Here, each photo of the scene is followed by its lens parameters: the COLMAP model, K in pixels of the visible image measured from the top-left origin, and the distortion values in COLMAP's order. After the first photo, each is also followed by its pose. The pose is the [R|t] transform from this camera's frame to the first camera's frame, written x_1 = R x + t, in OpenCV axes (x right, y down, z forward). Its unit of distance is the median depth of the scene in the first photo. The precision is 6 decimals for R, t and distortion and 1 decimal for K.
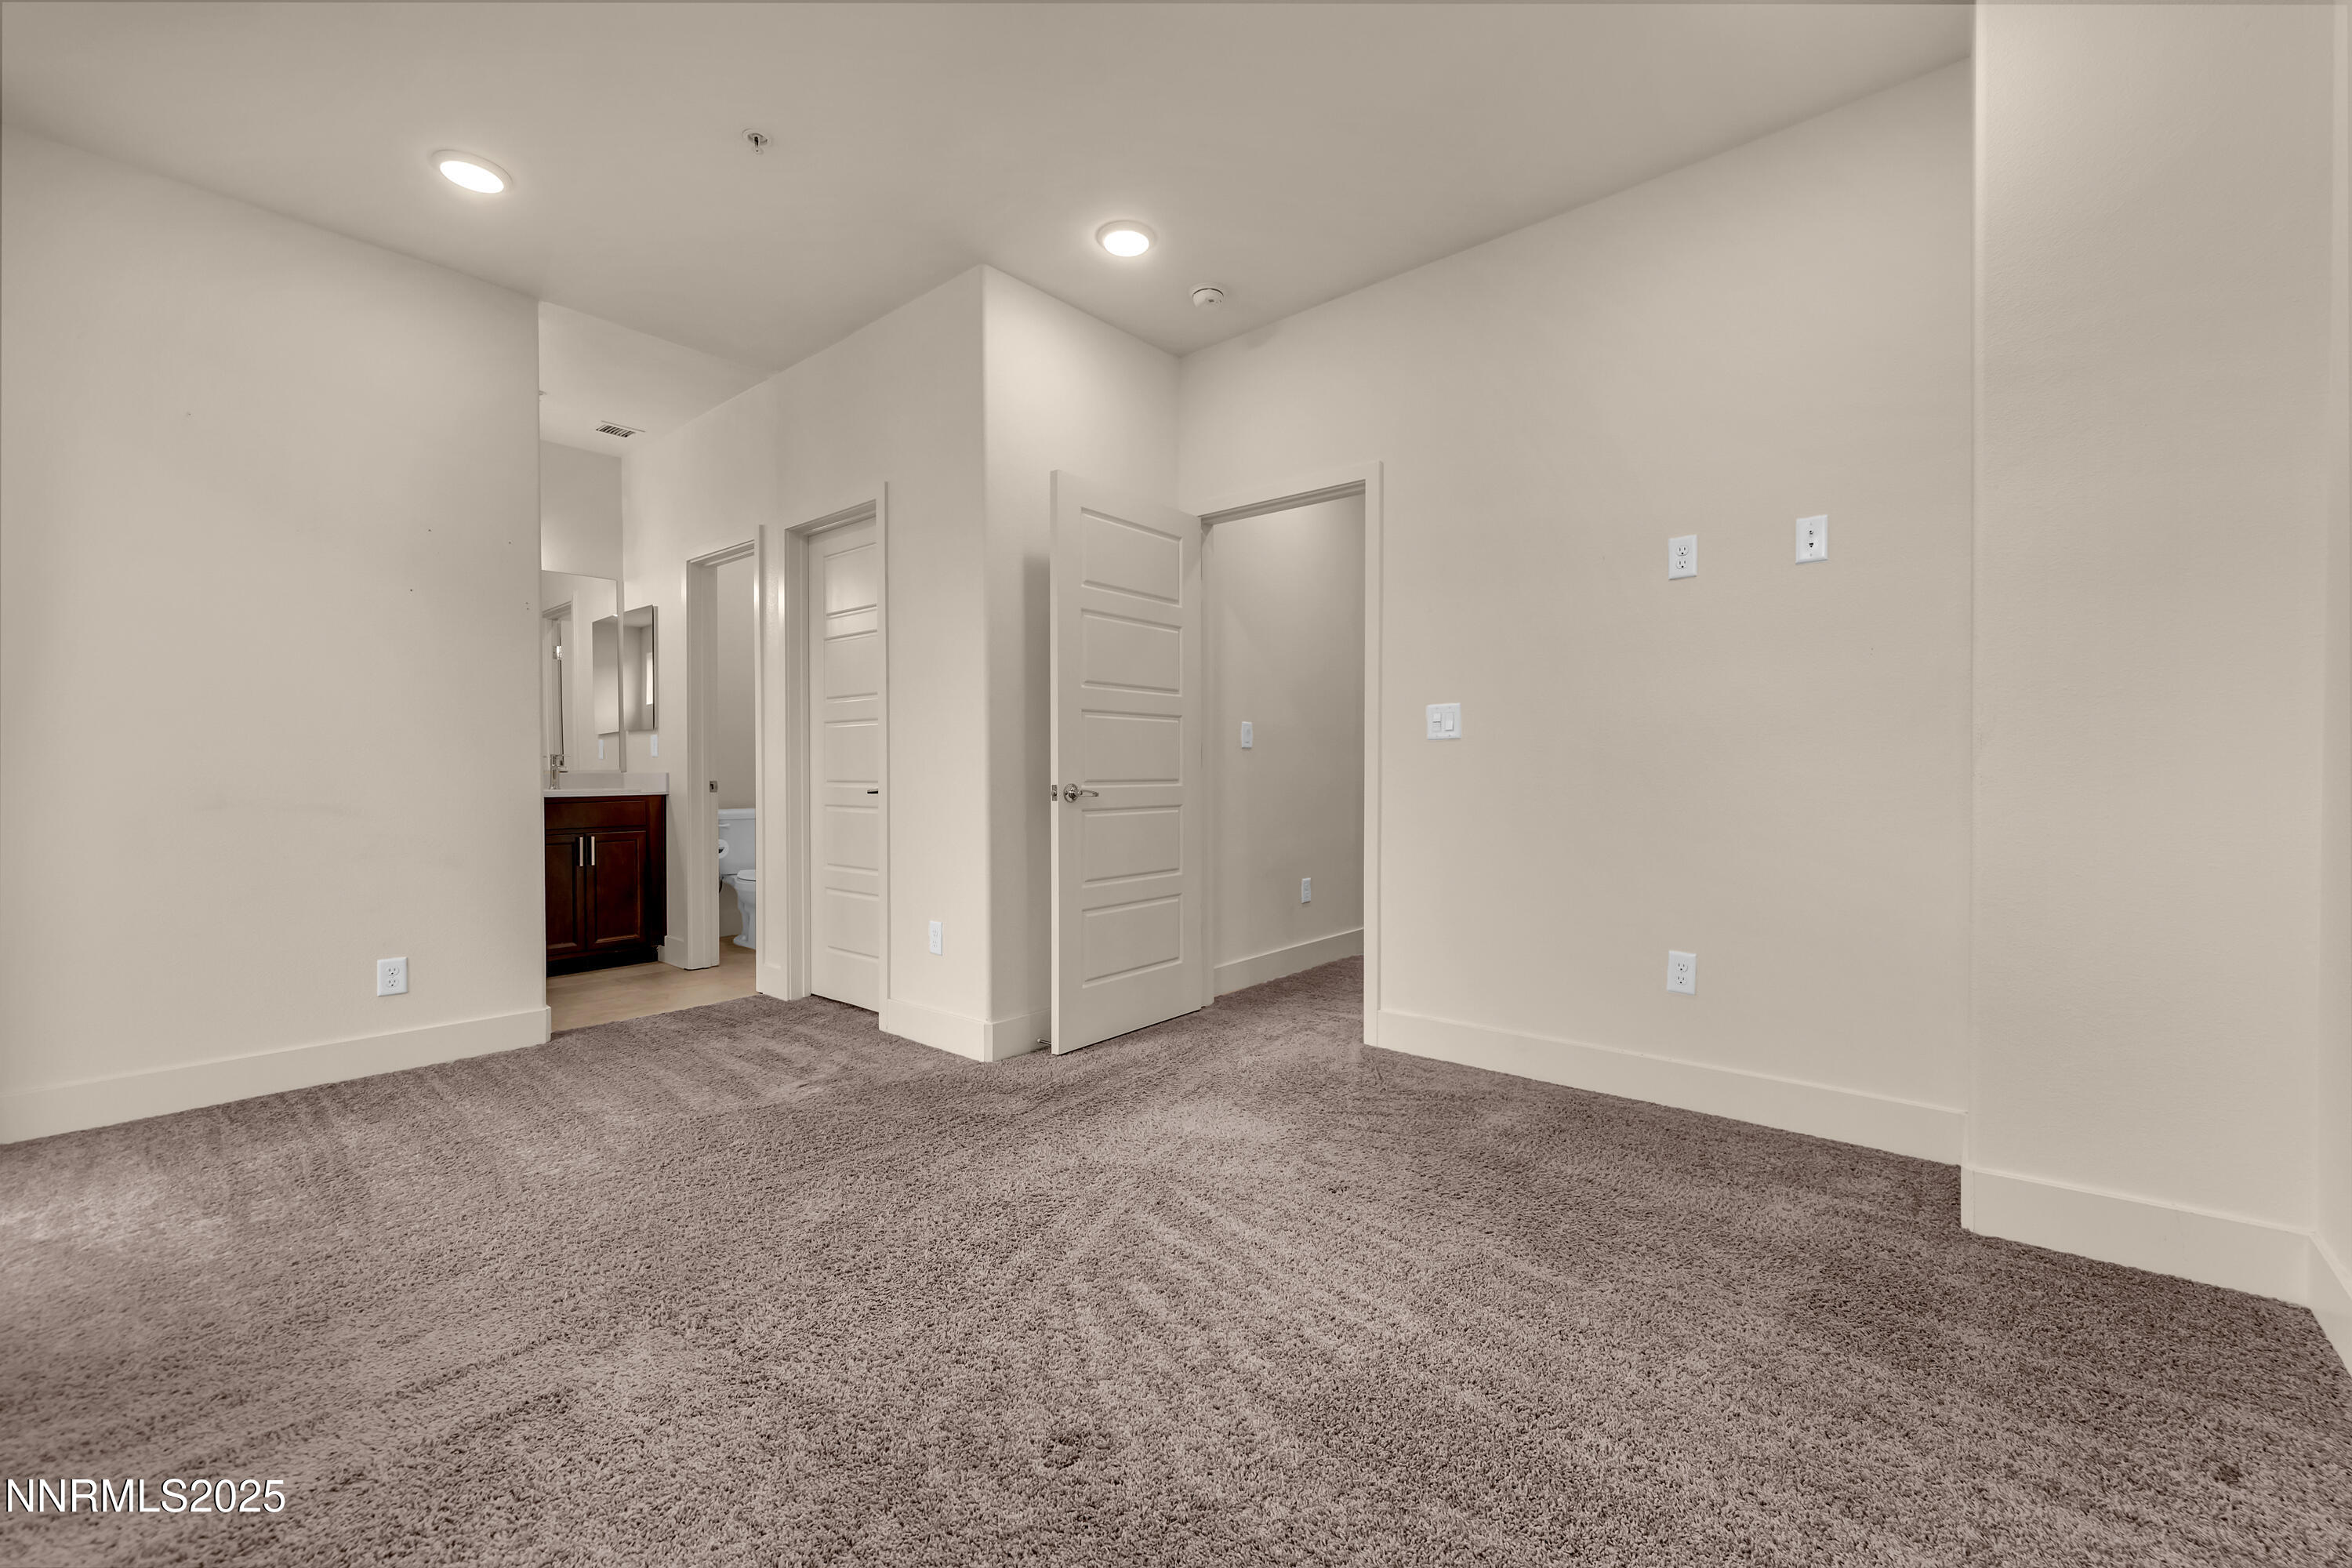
lens RADIAL K [[940.7, 0, 1204.9], [0, 940.7, 774.3], [0, 0, 1]] dist [-0.001298, -0.000233]
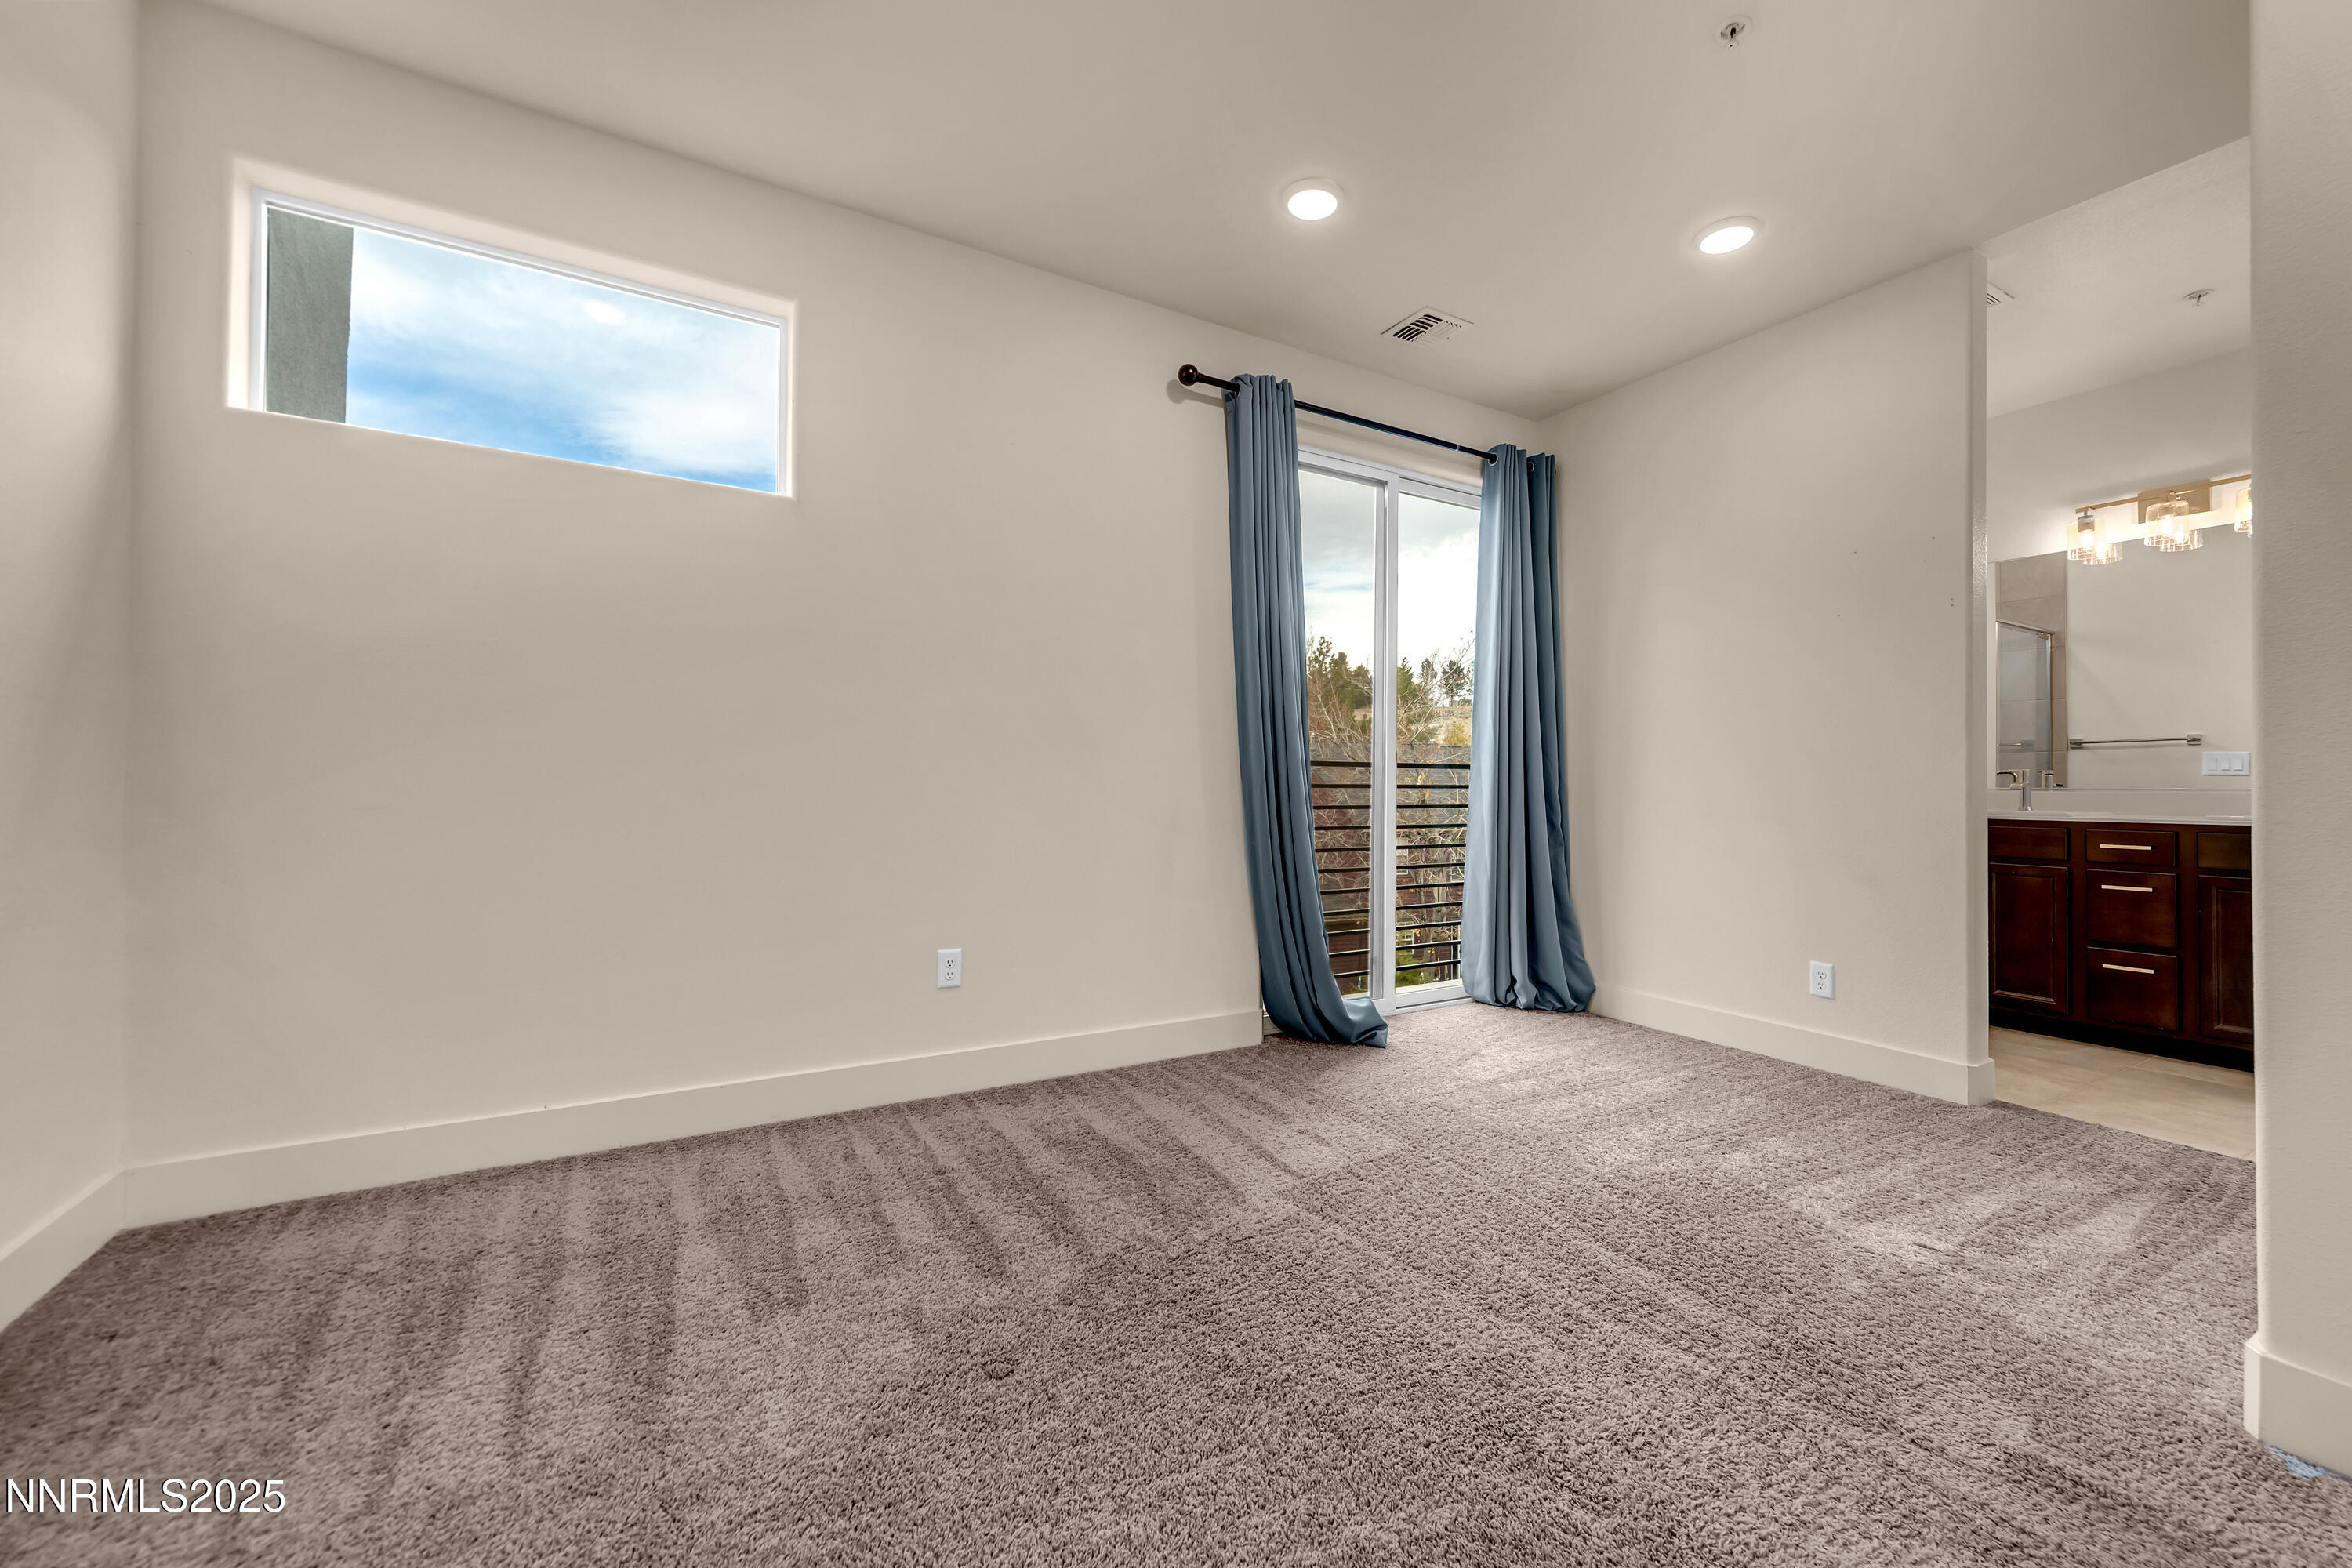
lens RADIAL K [[940.7, 0, 1204.9], [0, 940.7, 774.3], [0, 0, 1]] dist [-0.001298, -0.000233]
pose [[-0.322960, -0.008090, -0.946378, 0.391143], [-0.008660, 0.999947, -0.005593, -0.006100], [0.946373, 0.006390, -0.323013, 0.712449]]
